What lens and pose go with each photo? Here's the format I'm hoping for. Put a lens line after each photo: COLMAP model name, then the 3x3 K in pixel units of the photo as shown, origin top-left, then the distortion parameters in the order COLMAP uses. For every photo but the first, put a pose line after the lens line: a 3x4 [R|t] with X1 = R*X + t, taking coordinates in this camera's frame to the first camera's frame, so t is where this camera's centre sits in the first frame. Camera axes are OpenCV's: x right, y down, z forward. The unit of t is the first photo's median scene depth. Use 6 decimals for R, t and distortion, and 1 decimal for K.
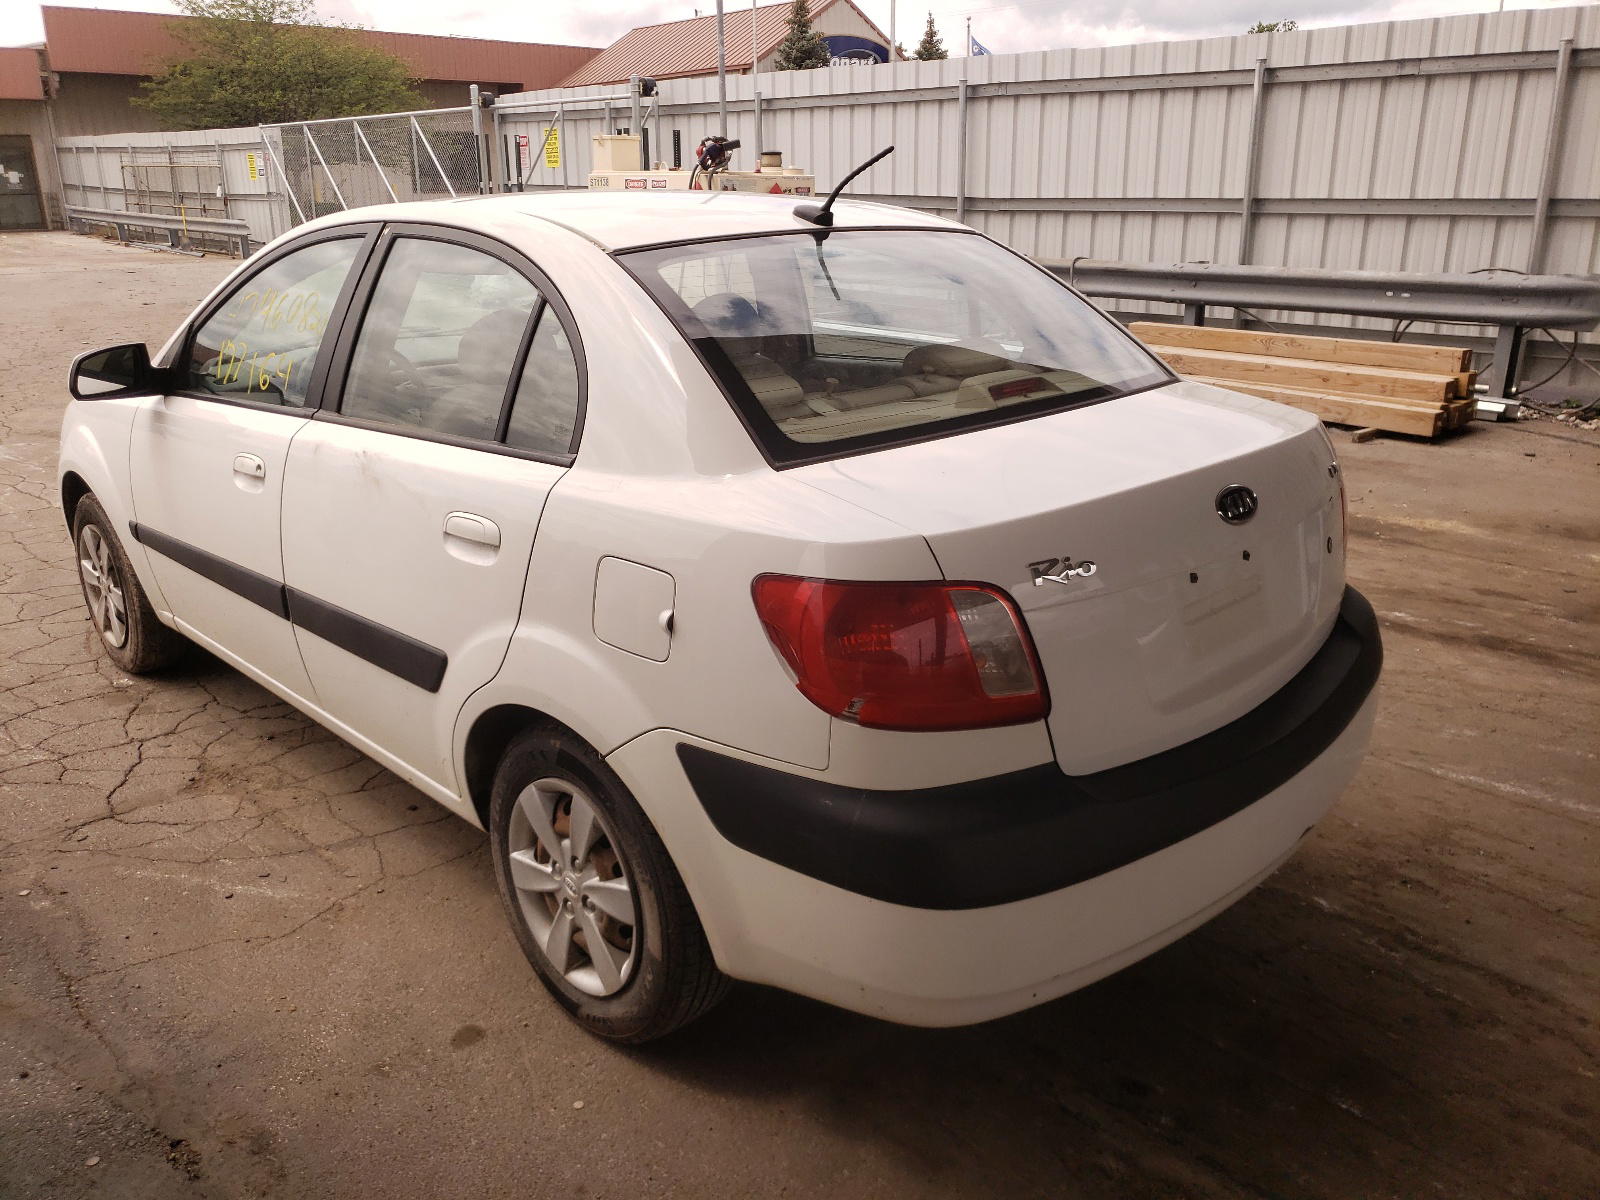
lens RADIAL K [[1236.5, 0, 801.8], [0, 1236.5, 556.4], [0, 0, 1]] dist [-0.017287, 0.036523]
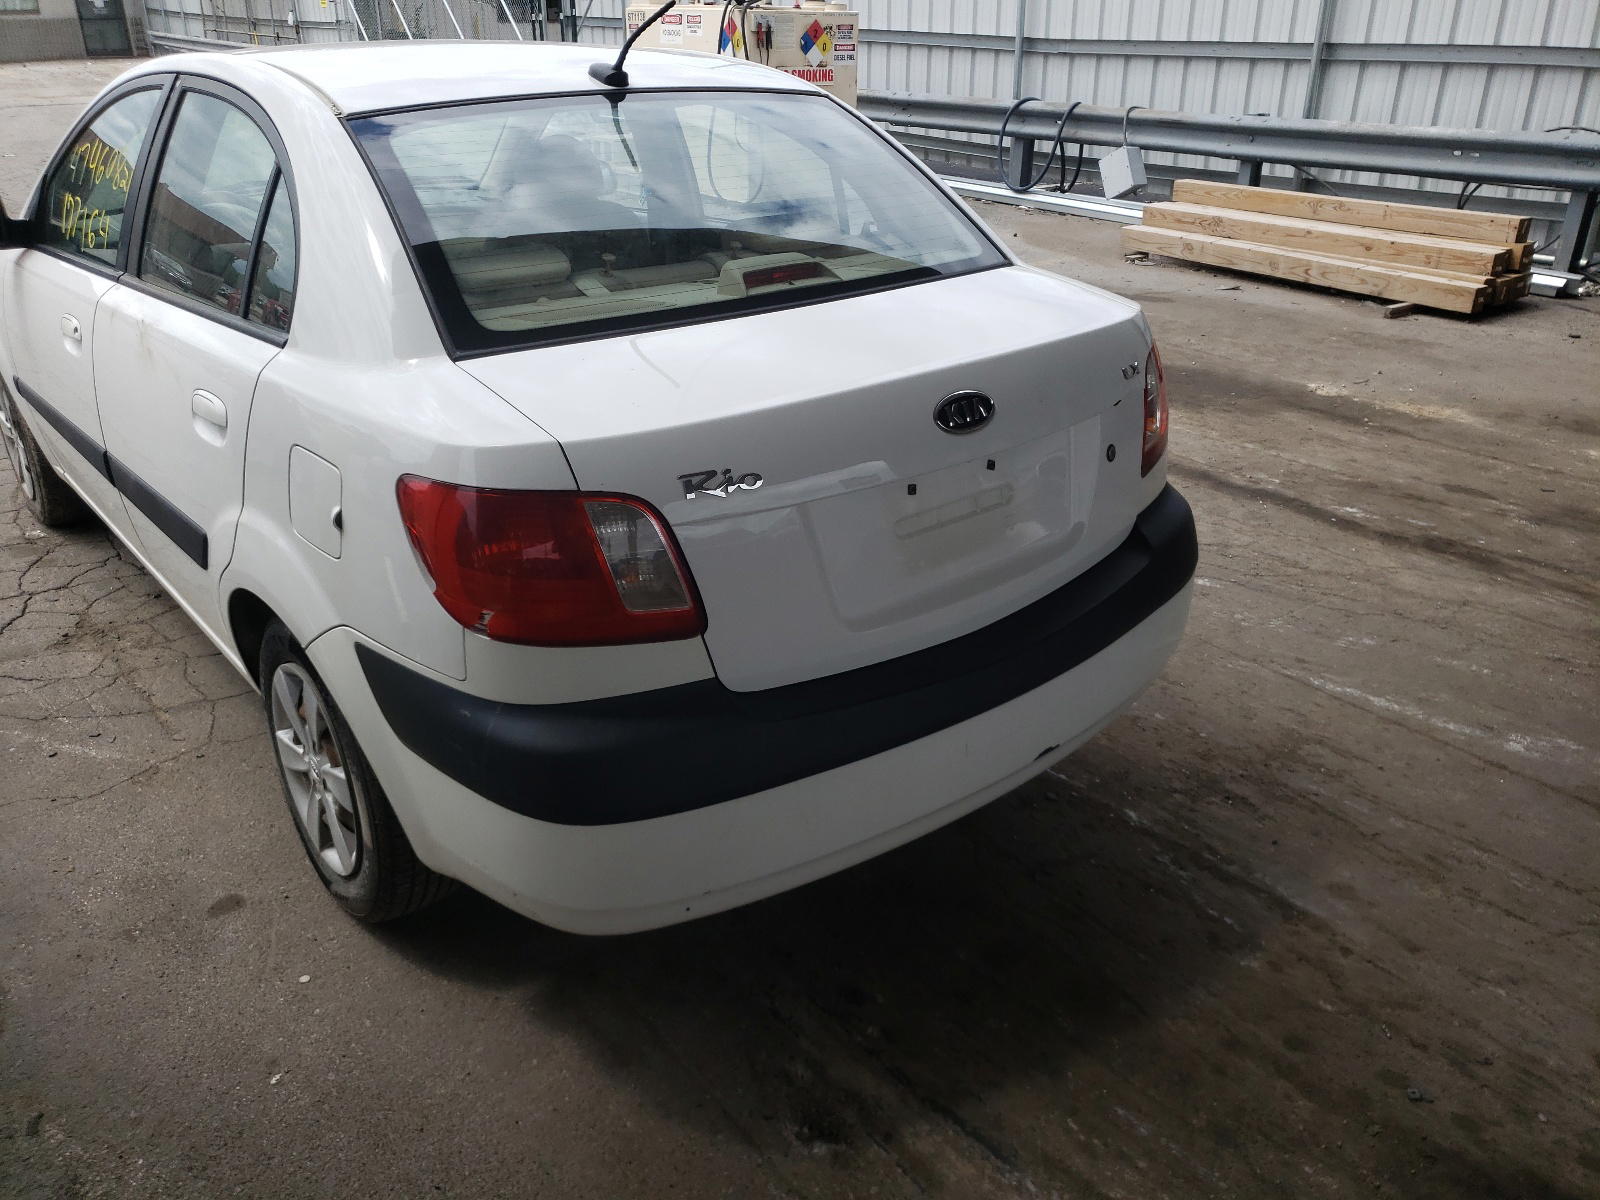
lens RADIAL K [[1236.5, 0, 781.5], [0, 1236.5, 573.3], [0, 0, 1]] dist [-0.017287, 0.036523]
pose [[0.997335, 0.039711, -0.061202, 0.214249], [-0.031452, 0.990957, 0.130440, -0.029989], [0.065828, -0.128167, 0.989565, 0.042807]]
